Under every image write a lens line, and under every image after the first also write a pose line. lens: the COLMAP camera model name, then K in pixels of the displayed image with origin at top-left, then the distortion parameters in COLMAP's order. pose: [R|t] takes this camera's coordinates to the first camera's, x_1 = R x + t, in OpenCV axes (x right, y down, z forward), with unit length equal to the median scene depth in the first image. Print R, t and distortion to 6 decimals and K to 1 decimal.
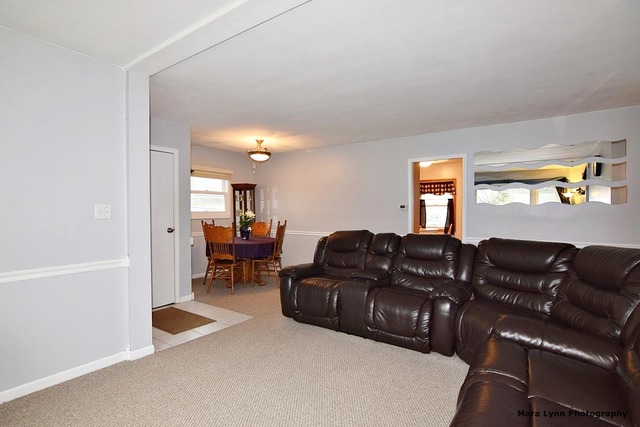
lens RADIAL K [[322.6, 0, 312.8], [0, 322.6, 215.3], [0, 0, 1]] dist [-0.005520, 0.000069]
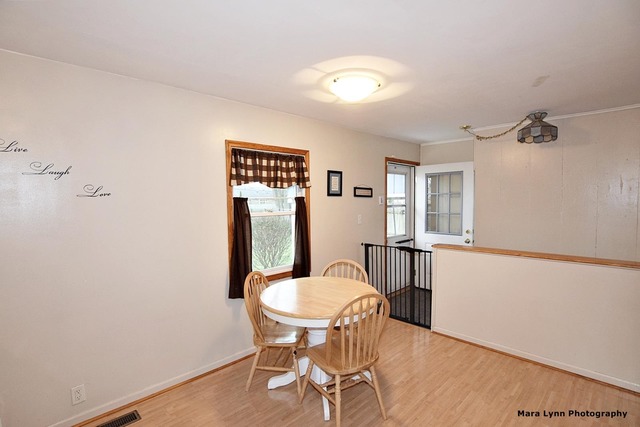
lens RADIAL K [[322.6, 0, 312.8], [0, 322.6, 215.3], [0, 0, 1]] dist [-0.005520, 0.000069]
pose [[0.187753, -0.045835, 0.981146, 0.015286], [0.021744, 0.998860, 0.042501, -0.071548], [-0.981975, 0.013354, 0.188536, 1.425558]]
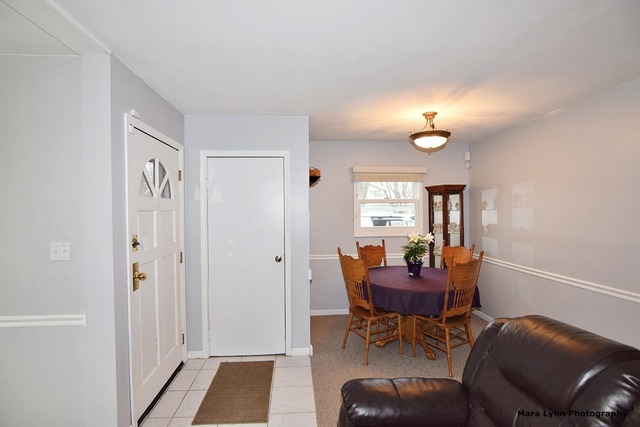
lens RADIAL K [[312.3, 0, 312.8], [0, 312.3, 216.0], [0, 0, 1]] dist [-0.002775, -0.000052]
pose [[0.627501, 0.011530, -0.778531, 0.153091], [-0.003874, 0.999924, 0.011687, -0.052550], [0.778606, -0.004317, 0.627498, 0.494021]]
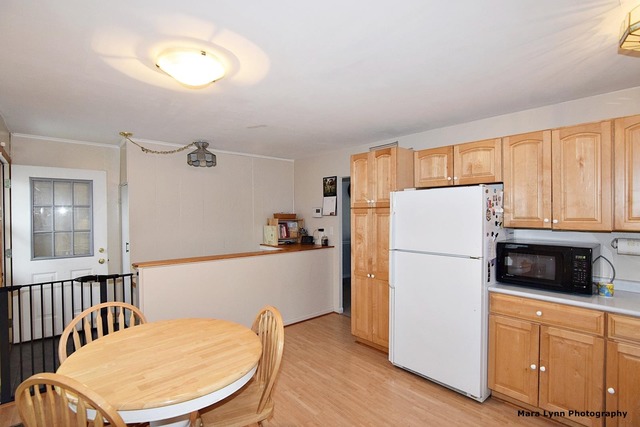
lens RADIAL K [[322.6, 0, 312.8], [0, 322.6, 215.3], [0, 0, 1]] dist [-0.005520, 0.000069]
pose [[-0.969309, 0.006951, 0.245746, 0.282812], [0.011699, 0.999772, 0.017866, -0.071708], [-0.245566, 0.020193, -0.969170, 1.795547]]
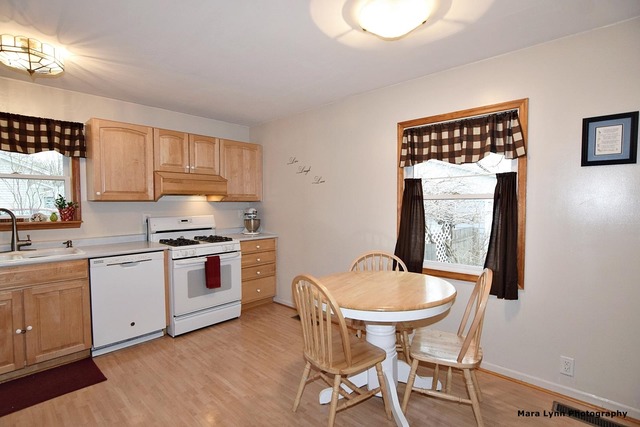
lens RADIAL K [[322.6, 0, 312.8], [0, 322.6, 215.3], [0, 0, 1]] dist [-0.005520, 0.000069]
pose [[0.993038, 0.003453, -0.117742, 0.456942], [-0.000796, 0.999744, 0.022609, -0.031157], [0.117790, -0.022358, 0.992787, 1.091381]]
